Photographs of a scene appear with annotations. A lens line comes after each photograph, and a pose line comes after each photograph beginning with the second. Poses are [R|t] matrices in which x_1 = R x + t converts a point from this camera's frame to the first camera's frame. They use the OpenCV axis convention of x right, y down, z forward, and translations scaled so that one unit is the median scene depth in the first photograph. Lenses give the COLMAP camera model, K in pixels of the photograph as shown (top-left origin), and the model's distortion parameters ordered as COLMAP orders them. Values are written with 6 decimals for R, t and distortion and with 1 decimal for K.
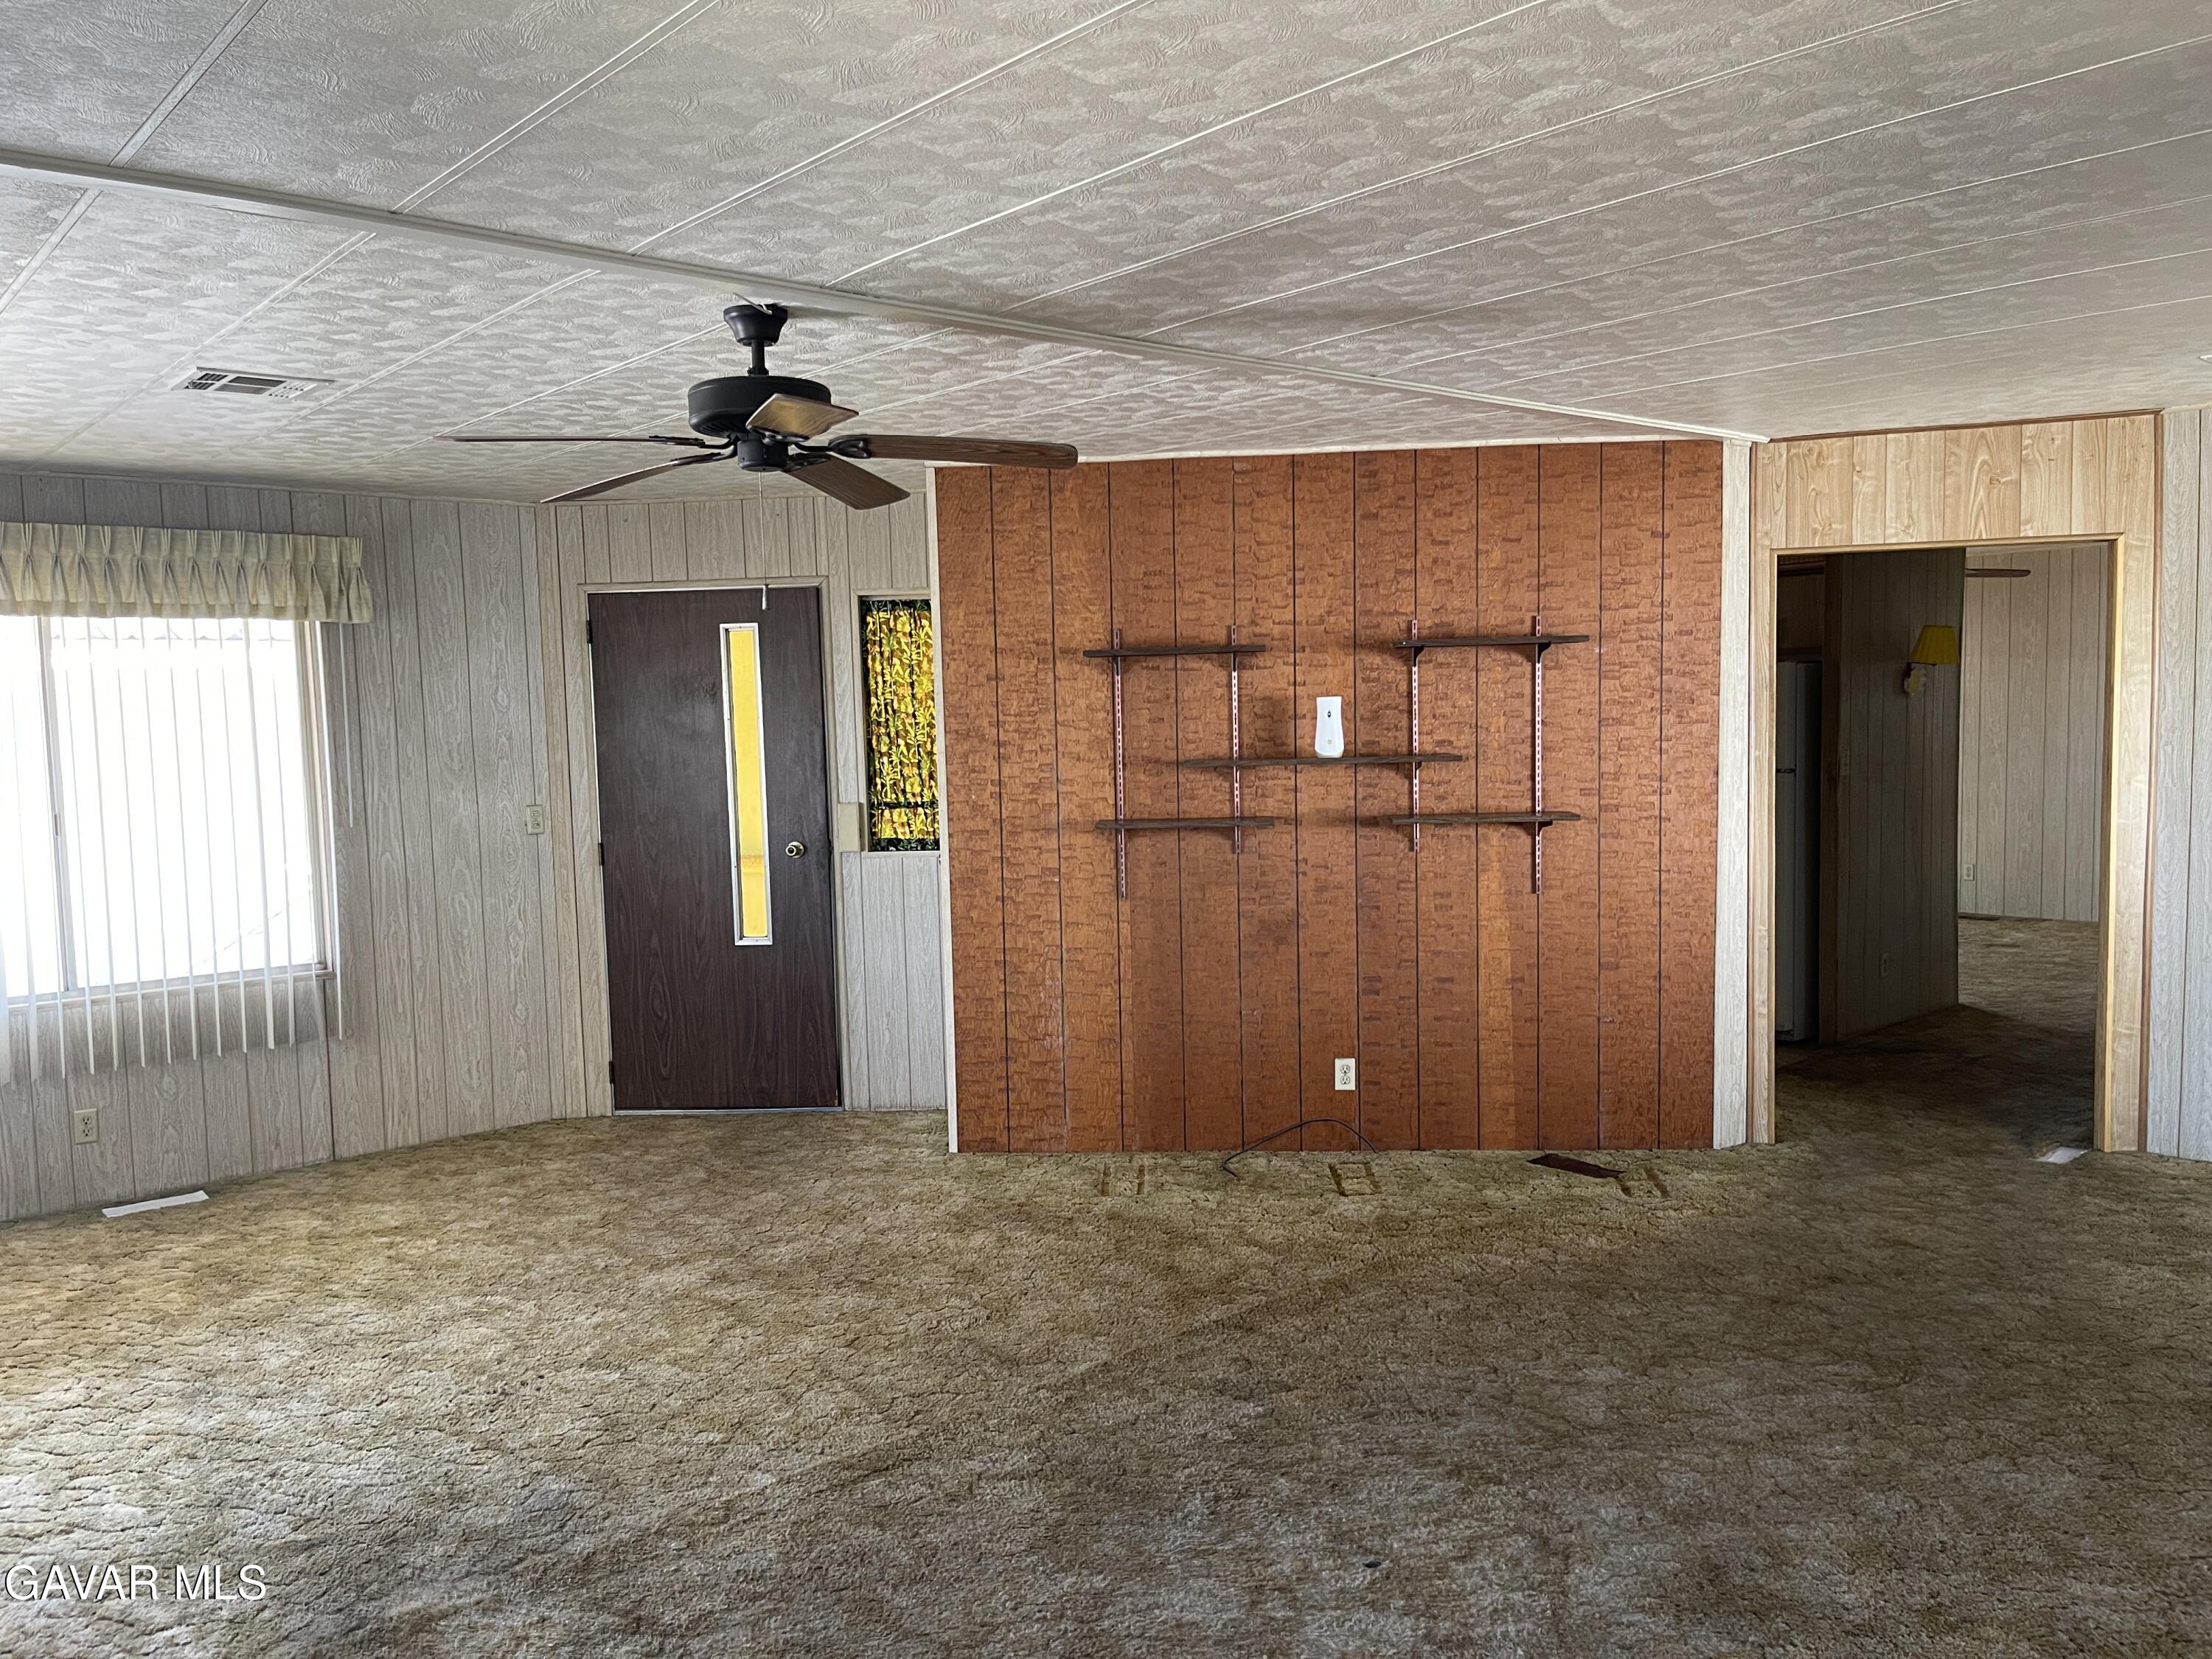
lens RADIAL K [[1665.4, 0, 1094.9], [0, 1665.4, 847.7], [0, 0, 1]] dist [0.068676, -0.106209]
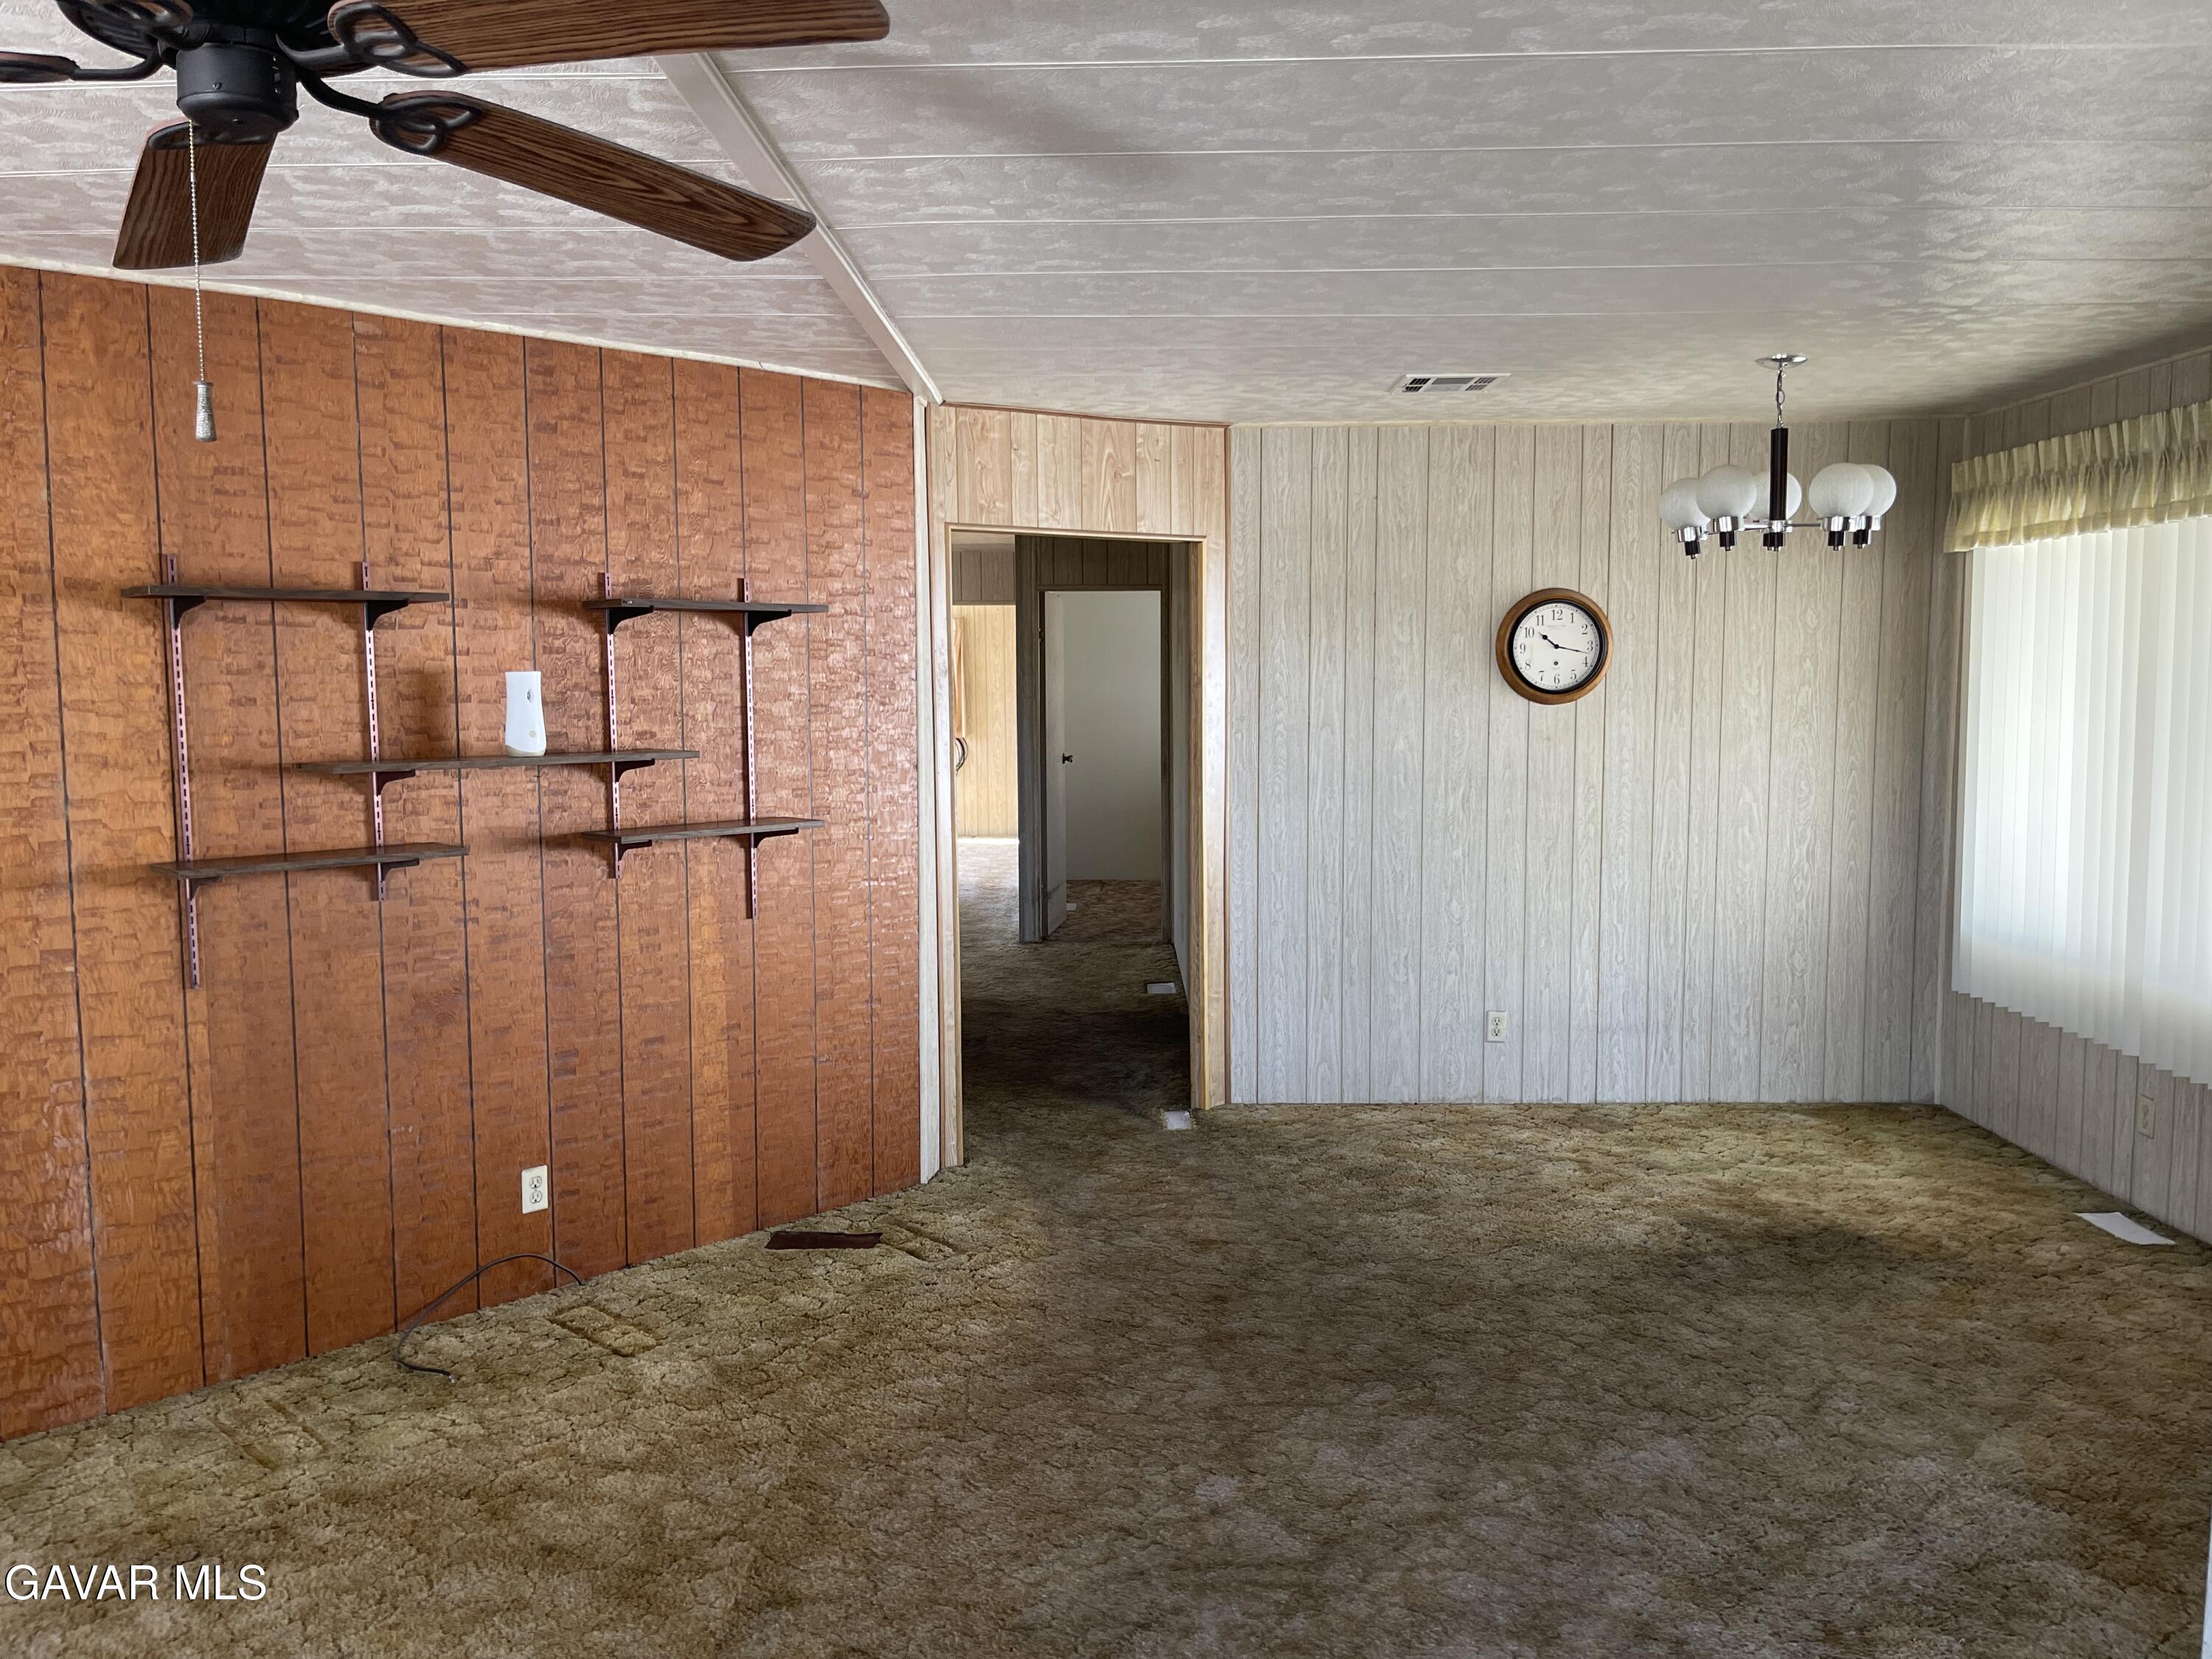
lens RADIAL K [[1674.9, 0, 1092.9], [0, 1674.9, 832.2], [0, 0, 1]] dist [0.058665, -0.091038]
pose [[0.660456, -0.050998, 0.749131, -0.239573], [0.055557, 0.998275, 0.018978, -0.021222], [-0.748806, 0.029085, 0.662150, 0.332213]]
